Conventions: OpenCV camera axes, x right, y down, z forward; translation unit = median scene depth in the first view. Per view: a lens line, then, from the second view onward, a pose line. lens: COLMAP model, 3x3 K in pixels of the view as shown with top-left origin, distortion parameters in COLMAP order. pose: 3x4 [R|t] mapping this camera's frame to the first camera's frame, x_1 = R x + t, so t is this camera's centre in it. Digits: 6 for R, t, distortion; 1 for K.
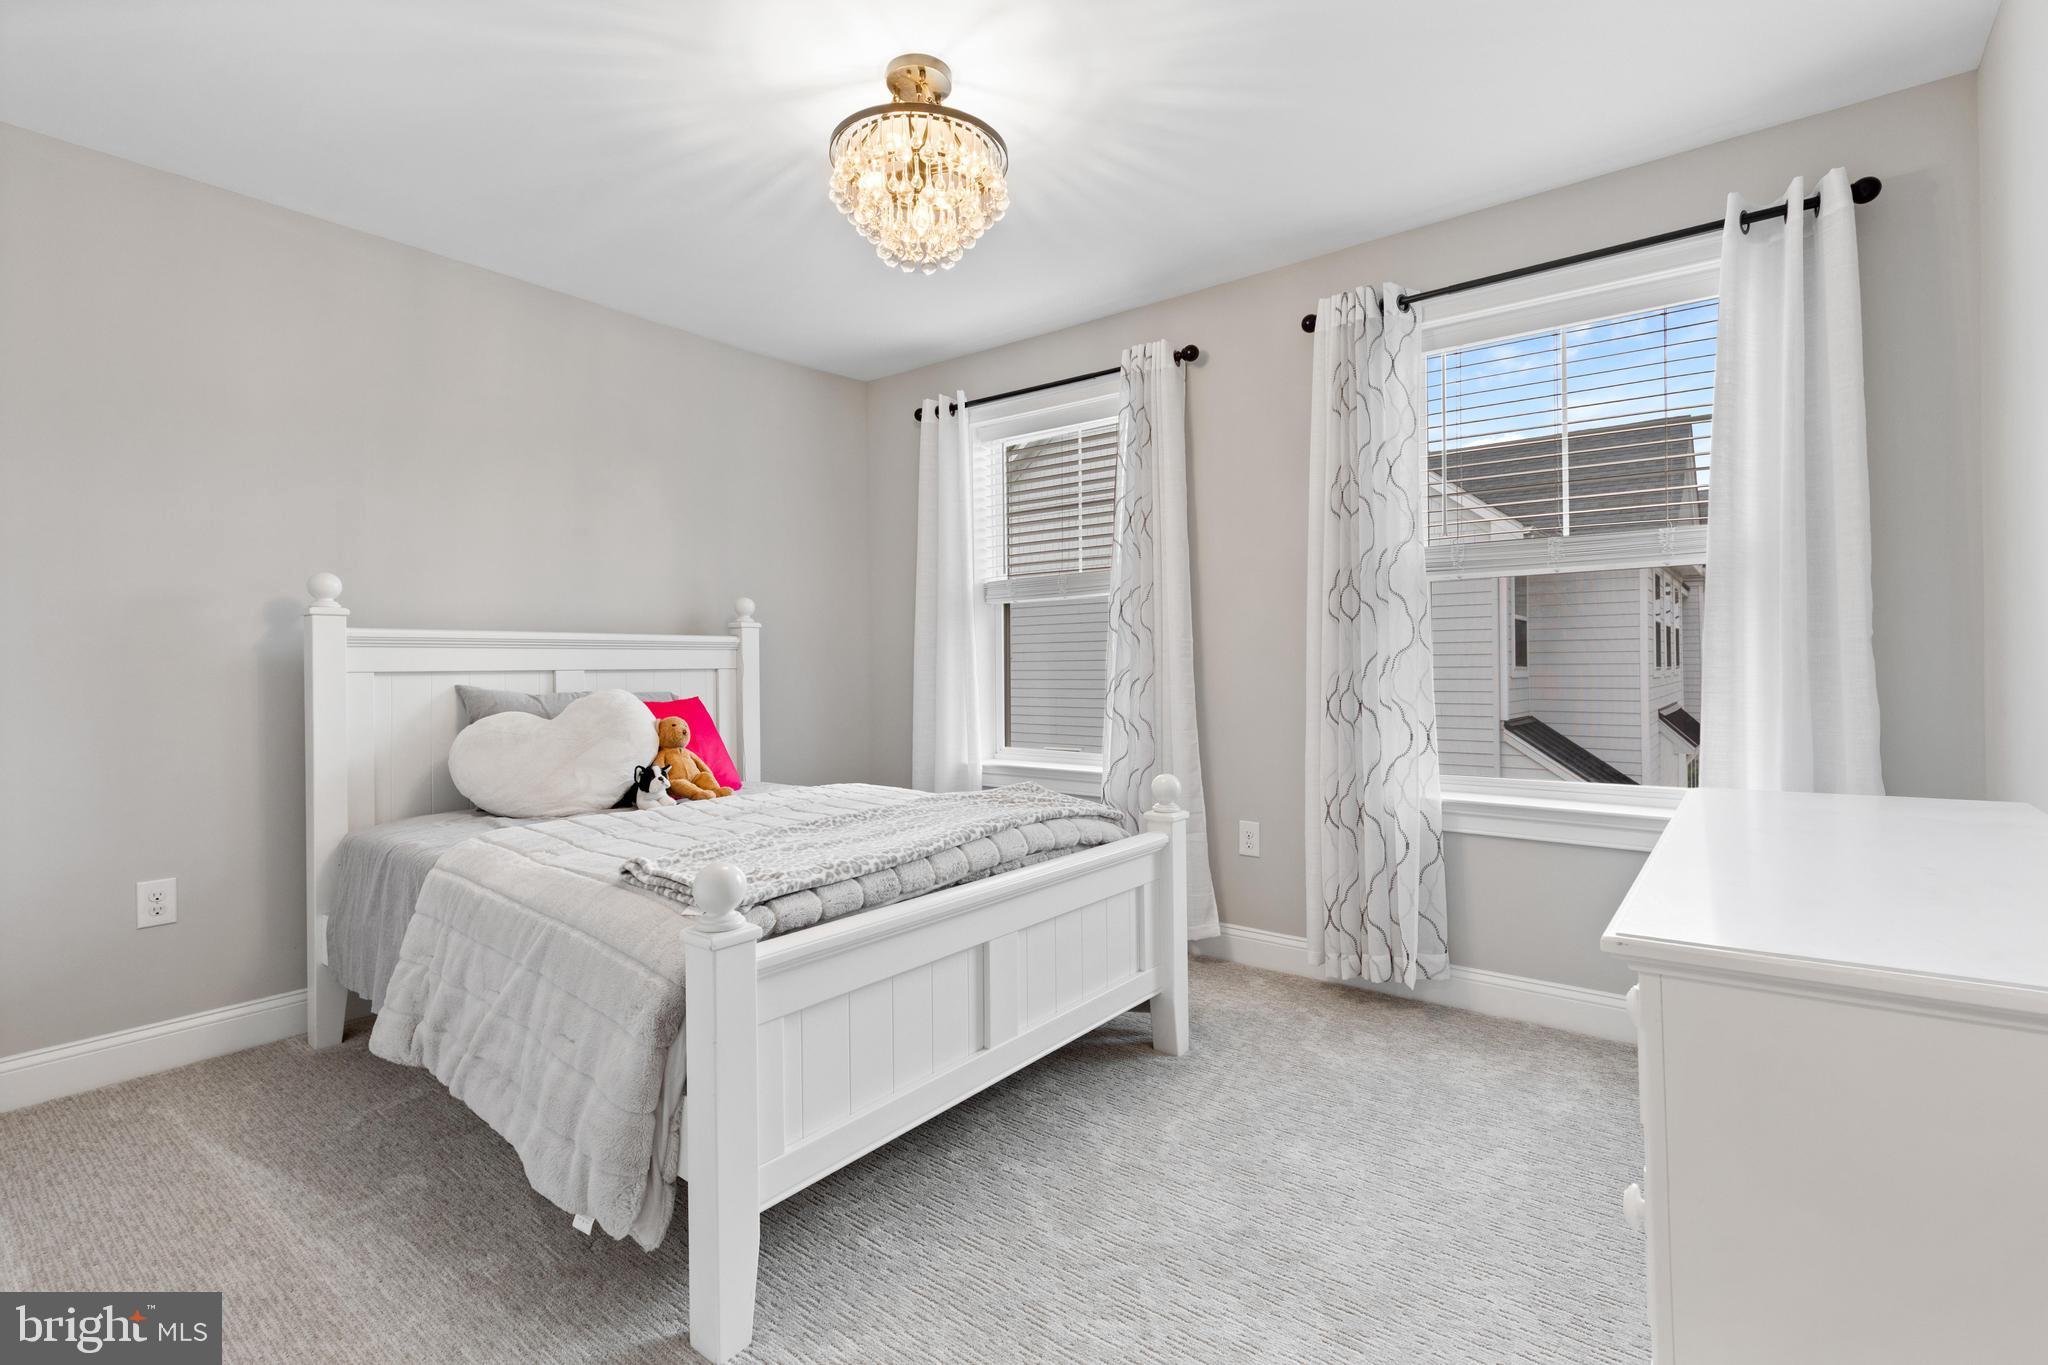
lens RADIAL K [[927.4, 0, 1029.9], [0, 927.4, 683.4], [0, 0, 1]] dist [0.005161, -0.000458]
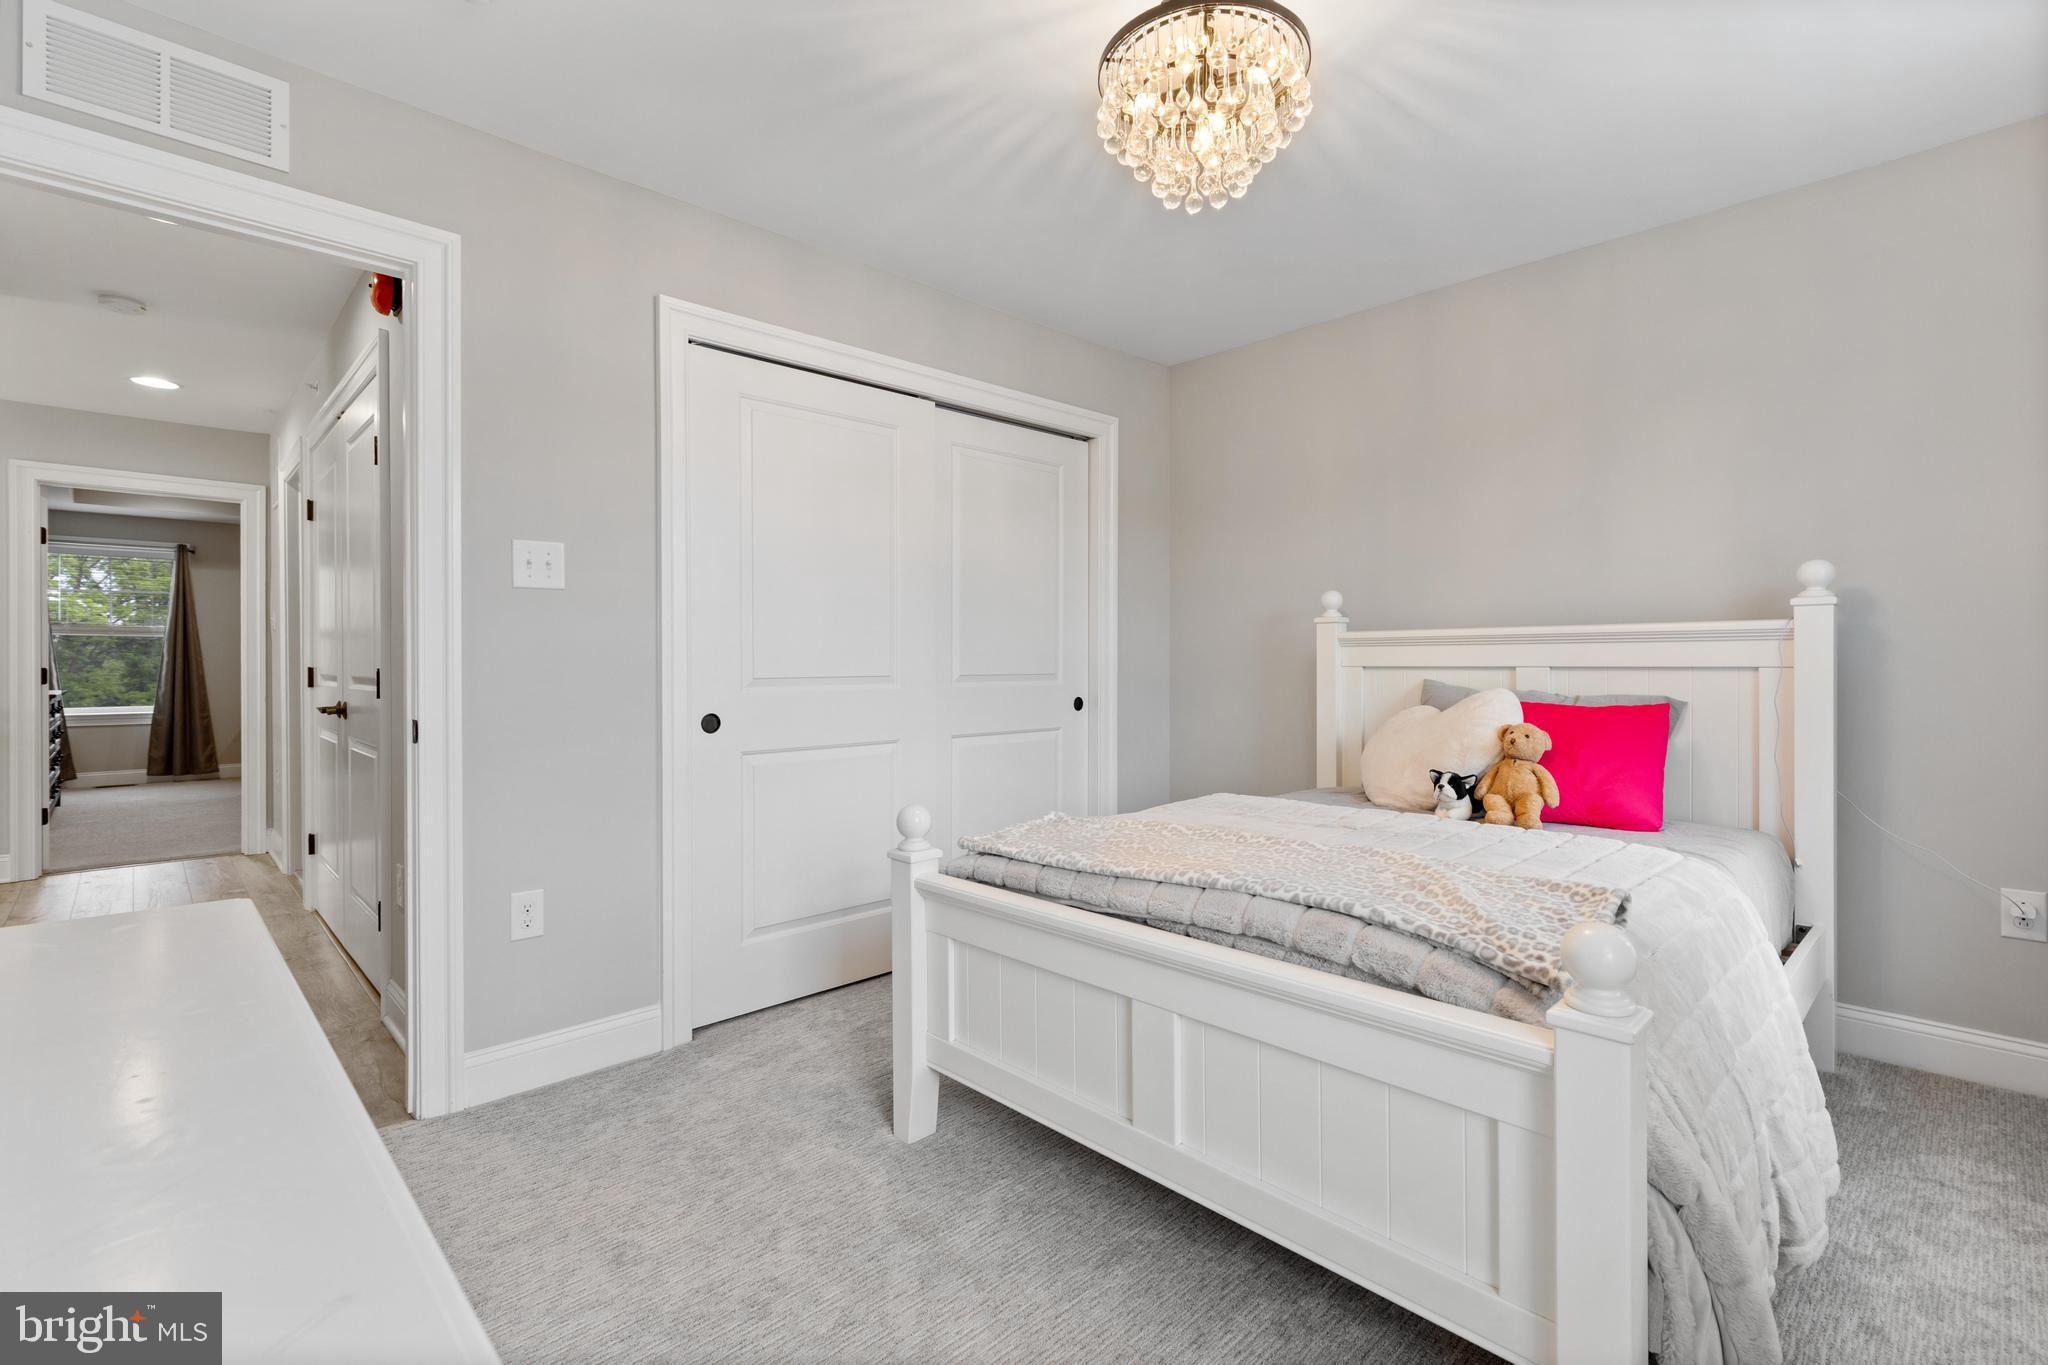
lens RADIAL K [[918.7, 0, 1025.0], [0, 918.7, 663.8], [0, 0, 1]] dist [-0.001054, 0.000238]
pose [[-0.120573, 0.011171, -0.992642, 0.586754], [-0.015388, 0.999796, 0.013120, -0.026764], [0.992585, 0.016856, -0.120377, 0.738678]]
